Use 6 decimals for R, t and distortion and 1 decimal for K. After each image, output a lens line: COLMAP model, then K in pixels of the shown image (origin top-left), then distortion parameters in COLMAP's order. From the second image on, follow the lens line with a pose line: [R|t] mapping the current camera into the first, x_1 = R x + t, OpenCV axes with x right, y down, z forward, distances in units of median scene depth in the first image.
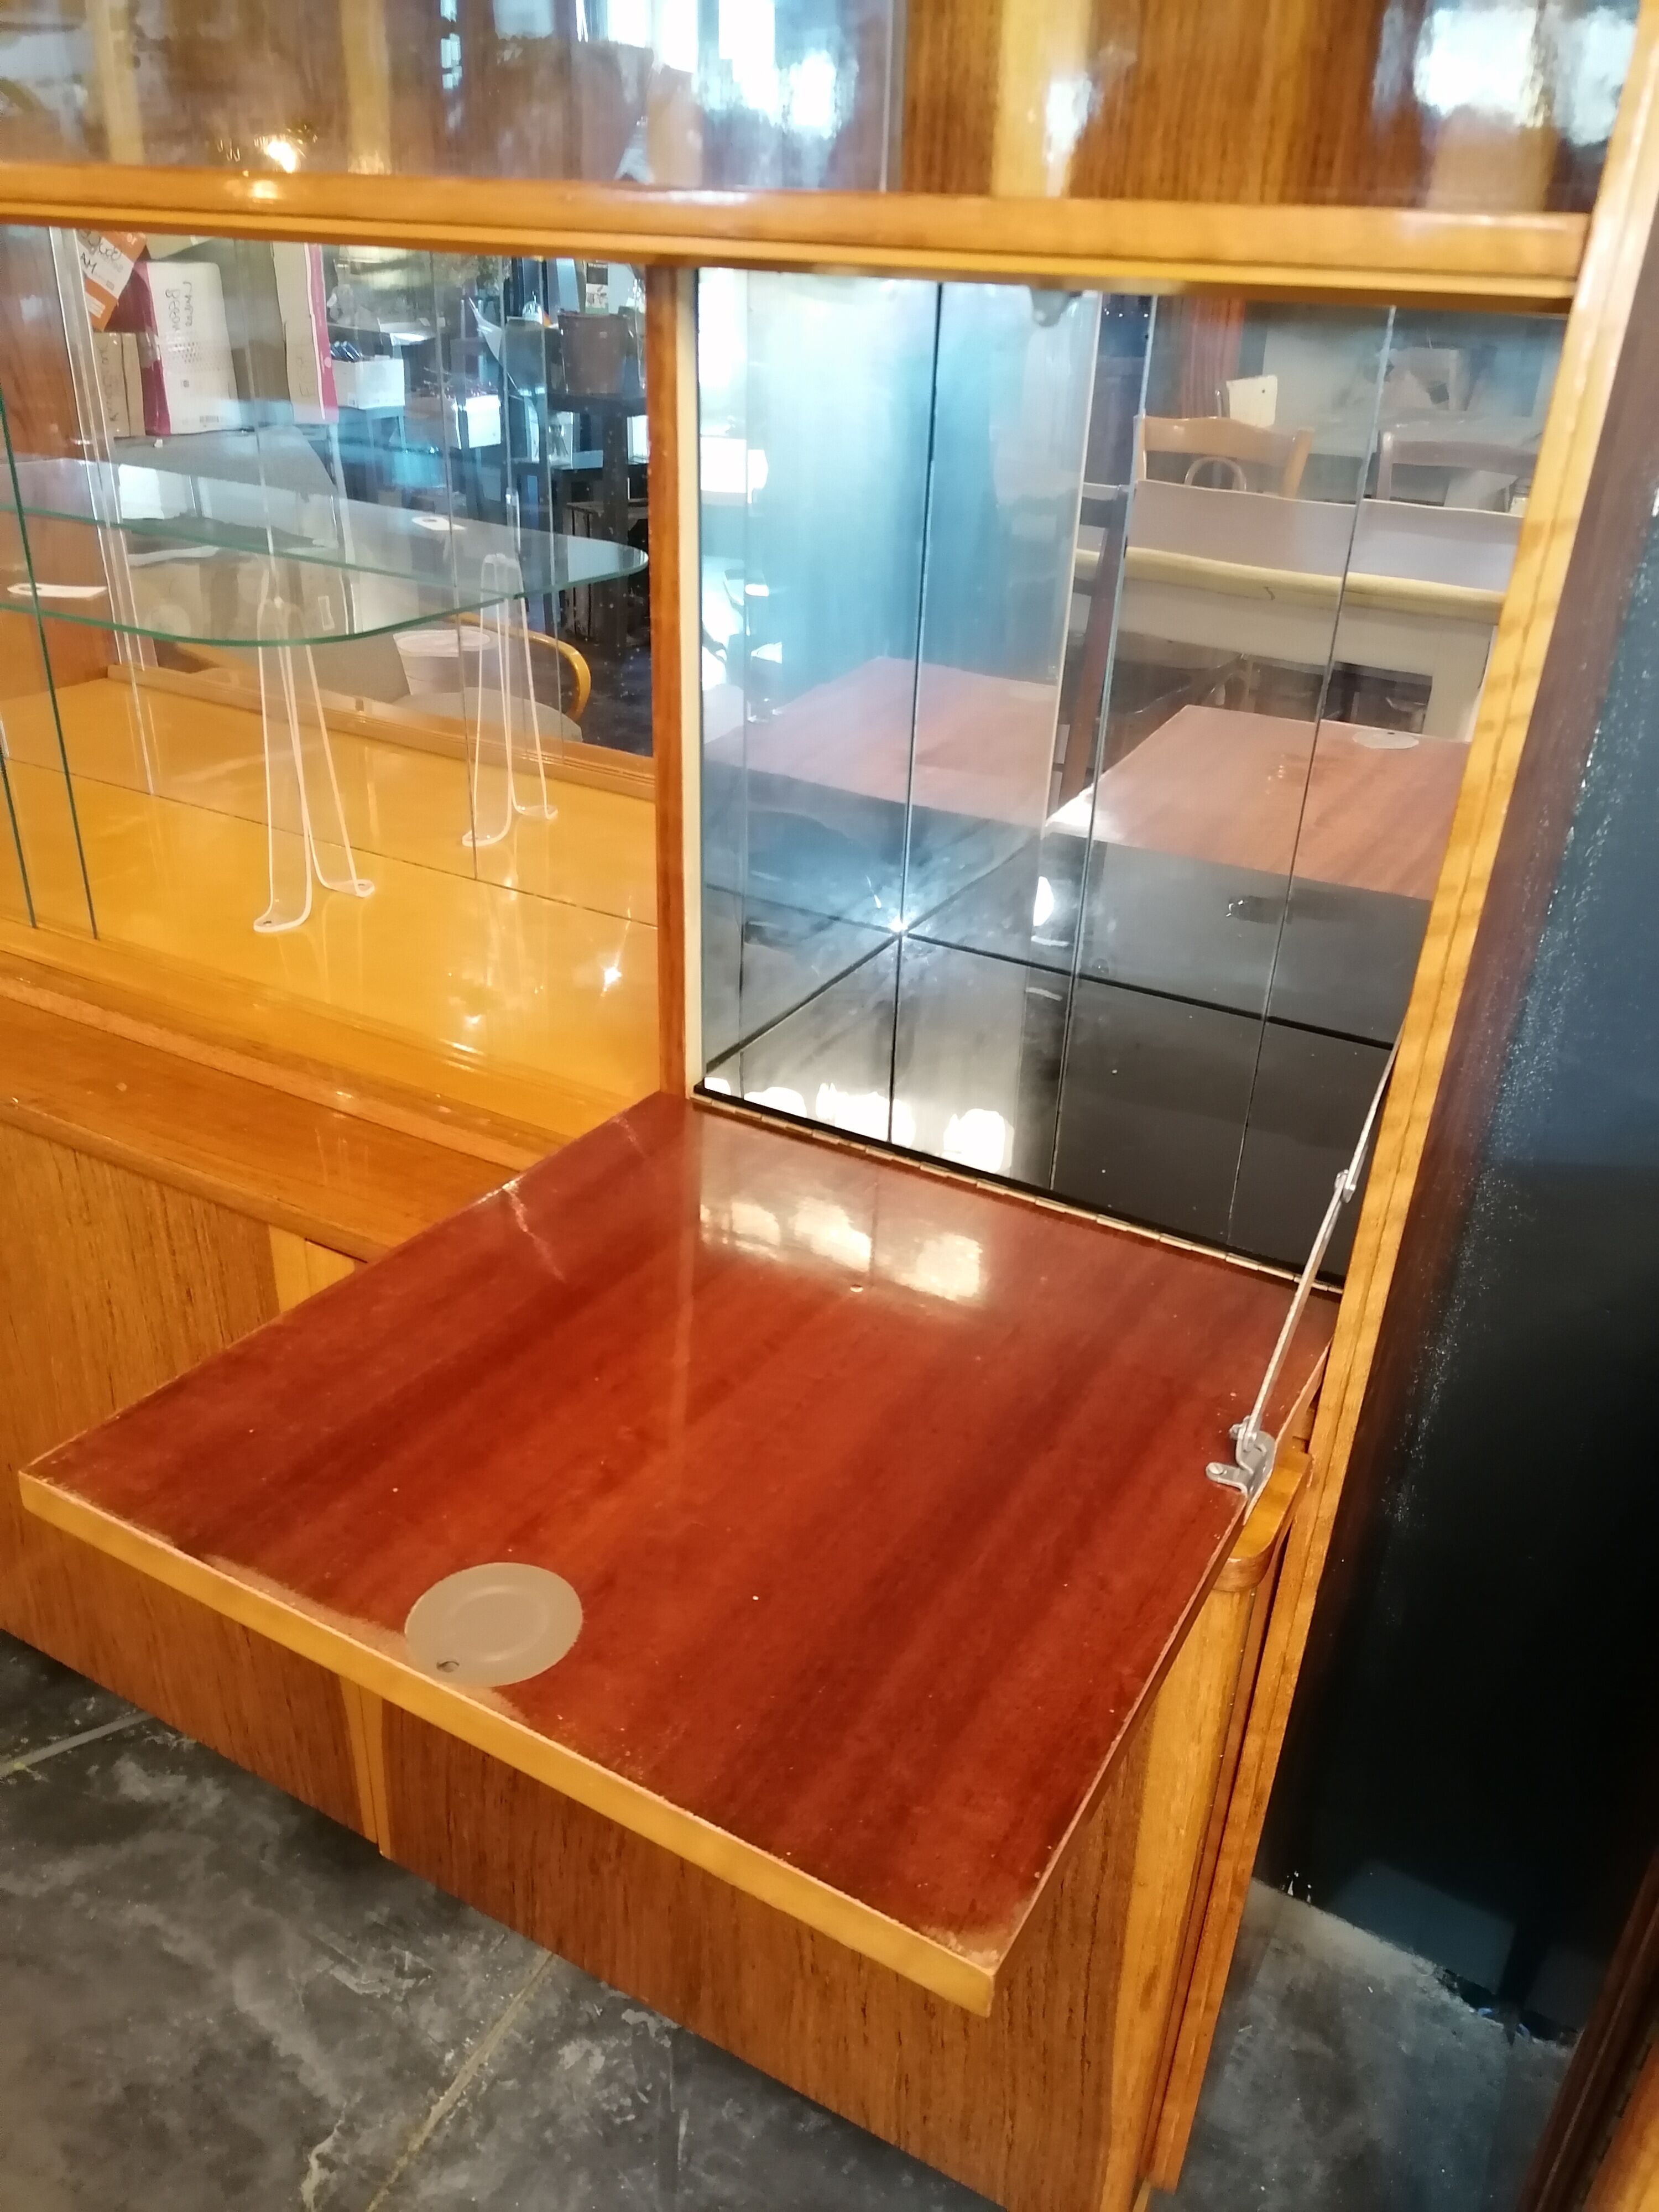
lens RADIAL K [[1654.5, 0, 836.7], [0, 1654.5, 1098.7], [0, 0, 1]] dist [0.091555, -0.118225]
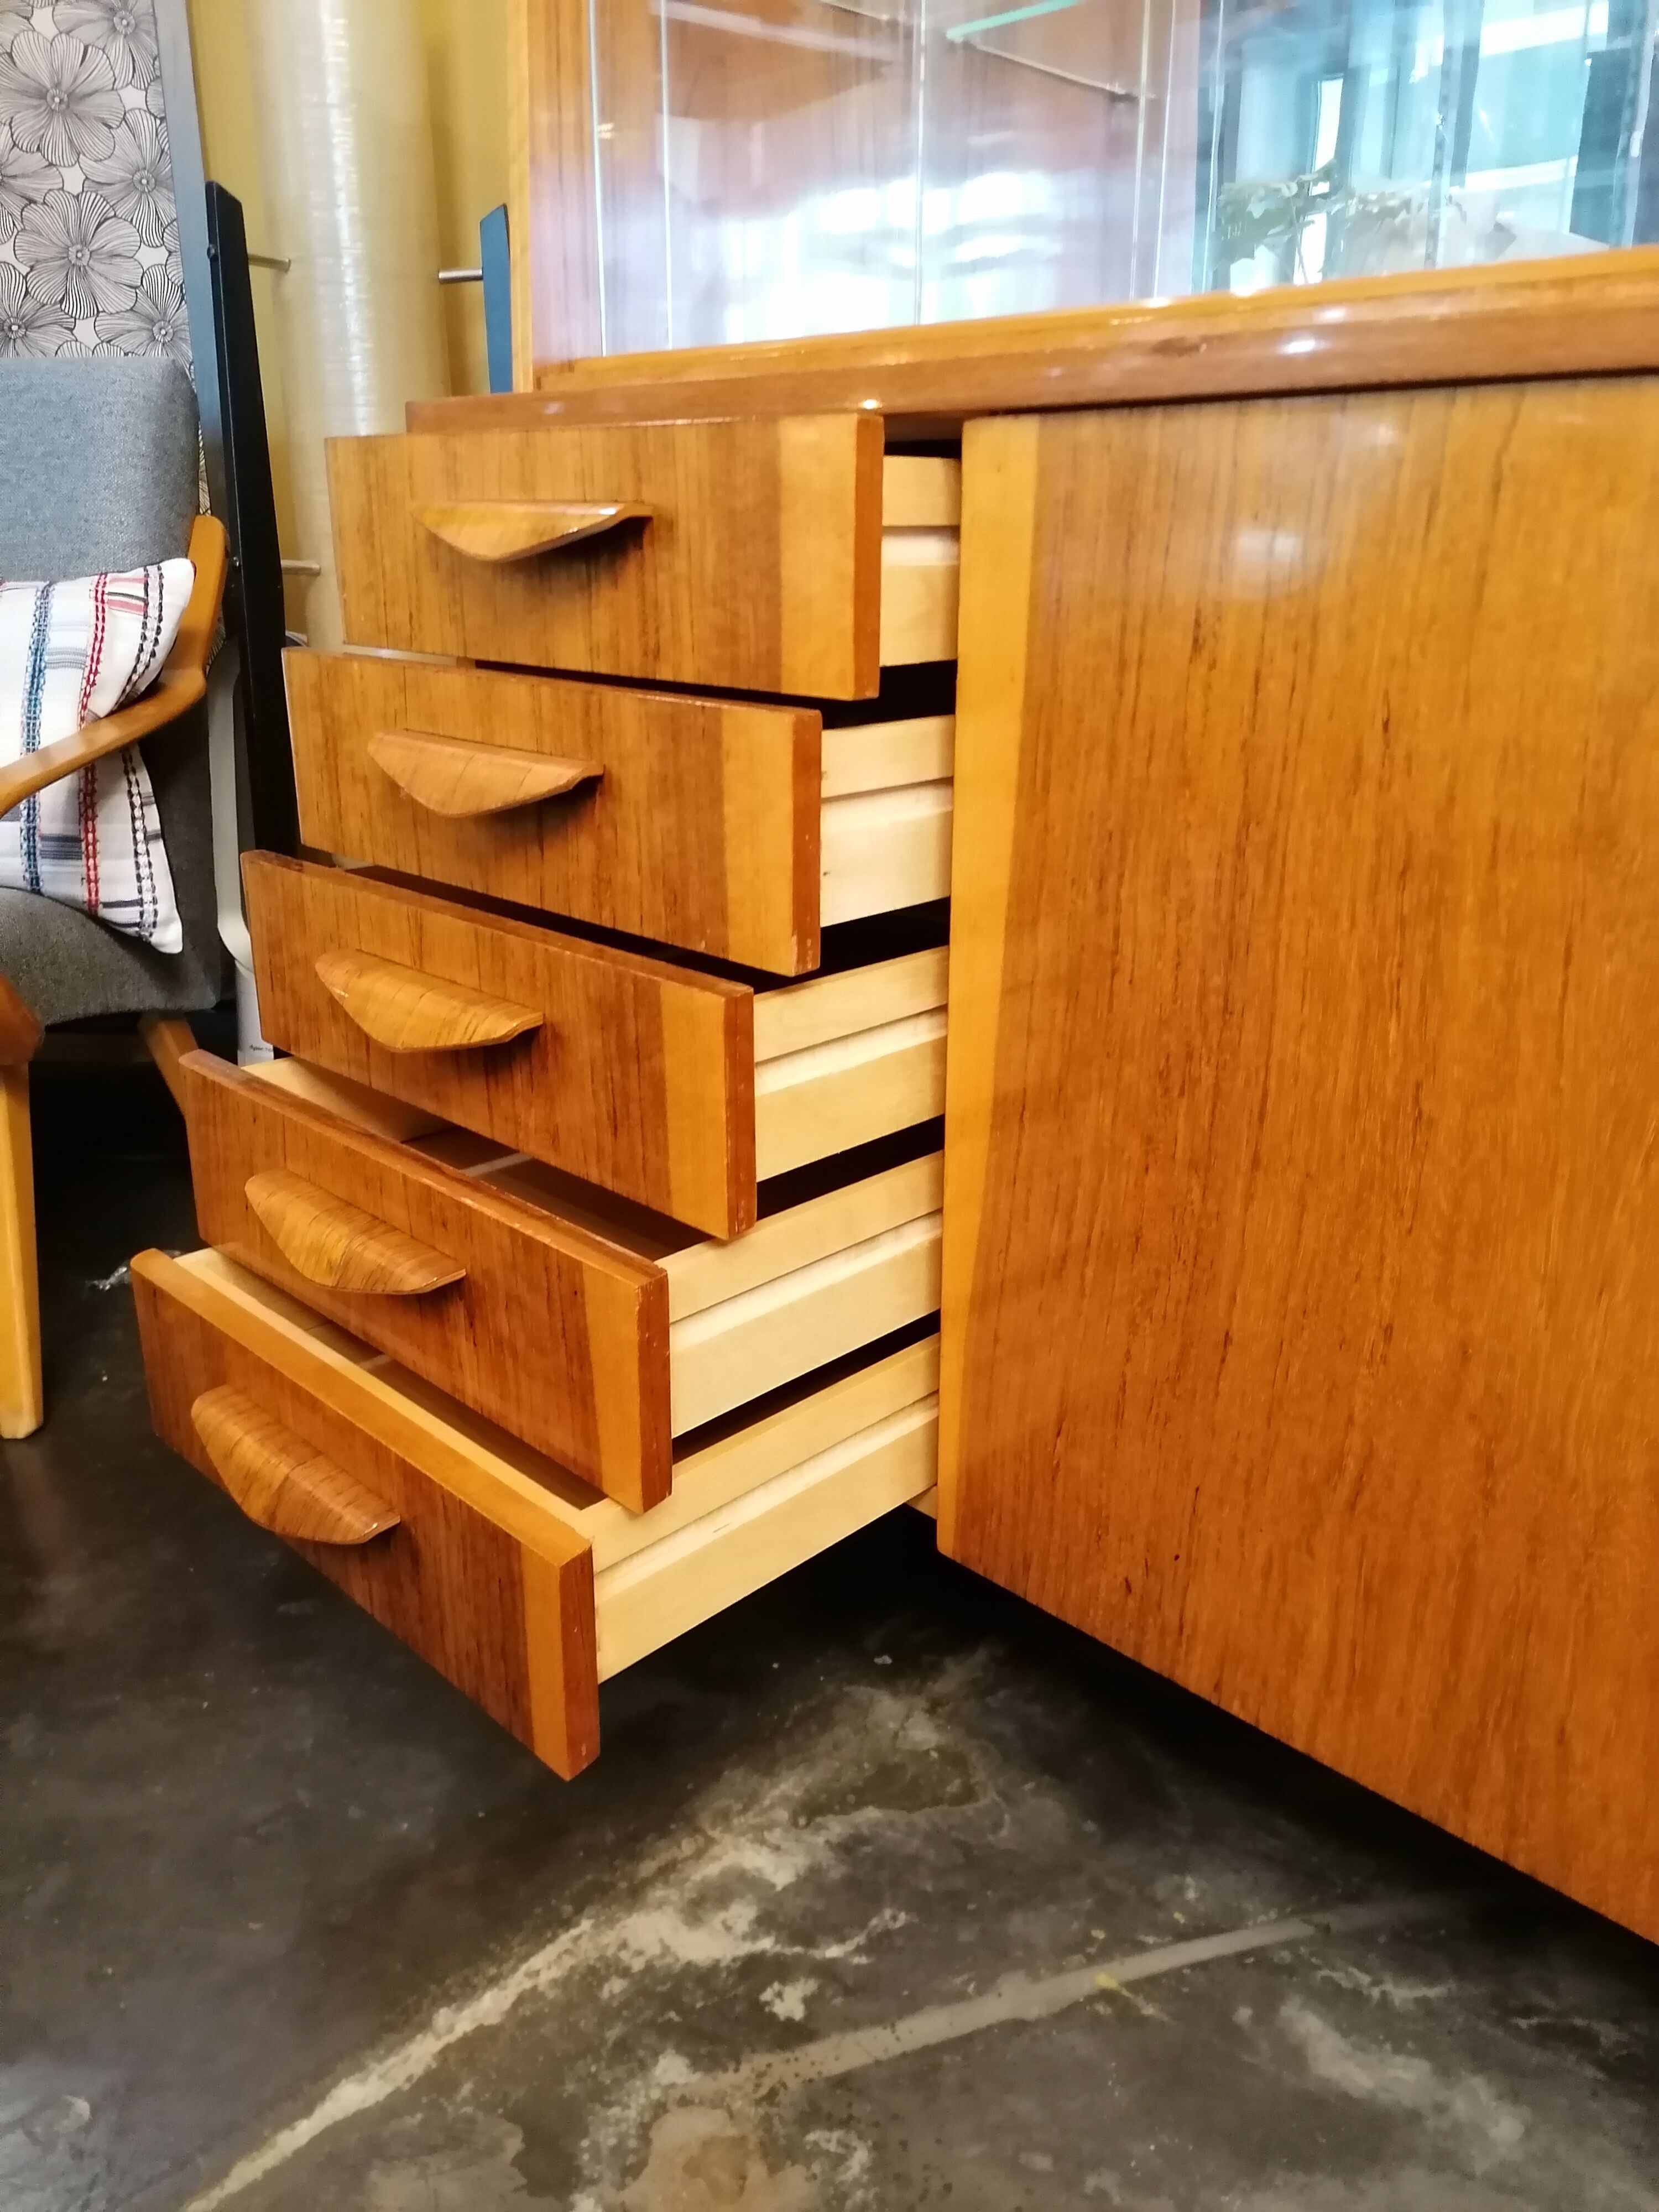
lens RADIAL K [[1654.5, 0, 834.9], [0, 1654.5, 1108.2], [0, 0, 1]] dist [0.091555, -0.118225]
pose [[0.961579, 0.051205, -0.269710, -0.500121], [-0.093210, 0.984985, -0.145316, 0.231751], [0.258219, 0.164873, 0.951914, 0.461442]]
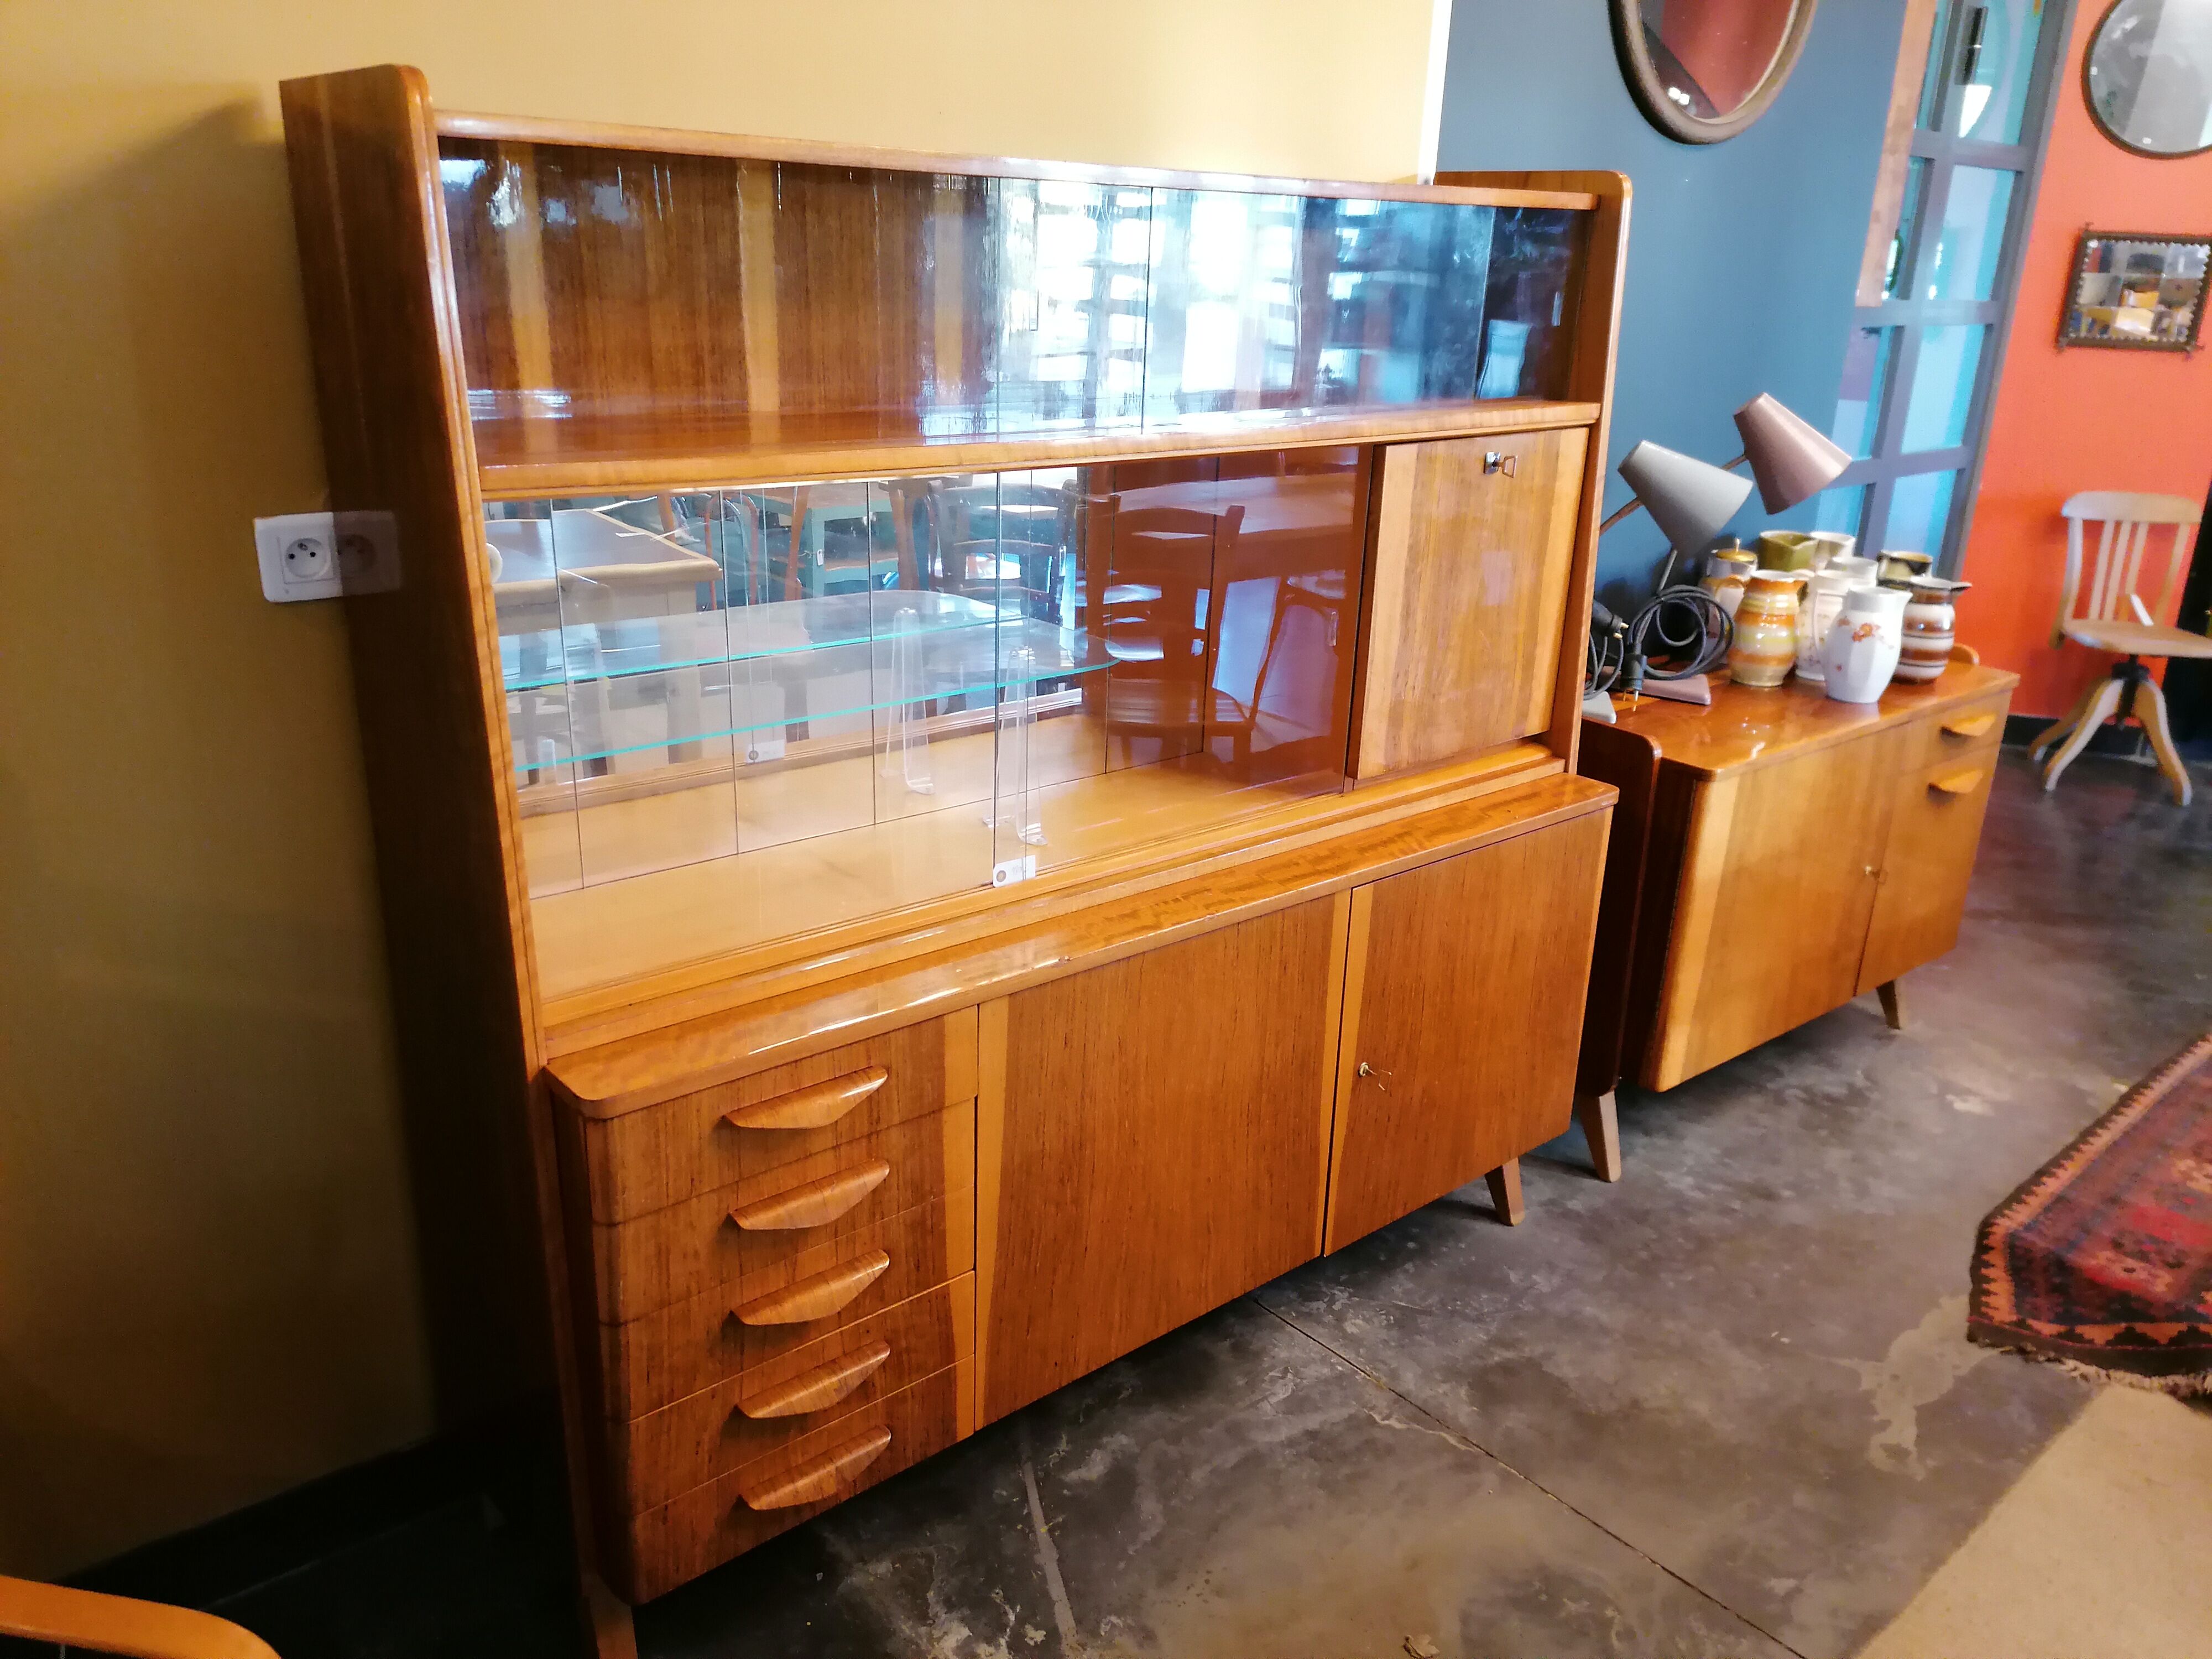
lens RADIAL K [[1654.5, 0, 1120.5], [0, 1654.5, 813.1], [0, 0, 1]] dist [0.091555, -0.118225]
pose [[0.355778, -0.329780, 0.874453, -1.643862], [0.417902, 0.893054, 0.166768, -0.348717], [-0.835931, 0.306103, 0.455544, 0.197353]]
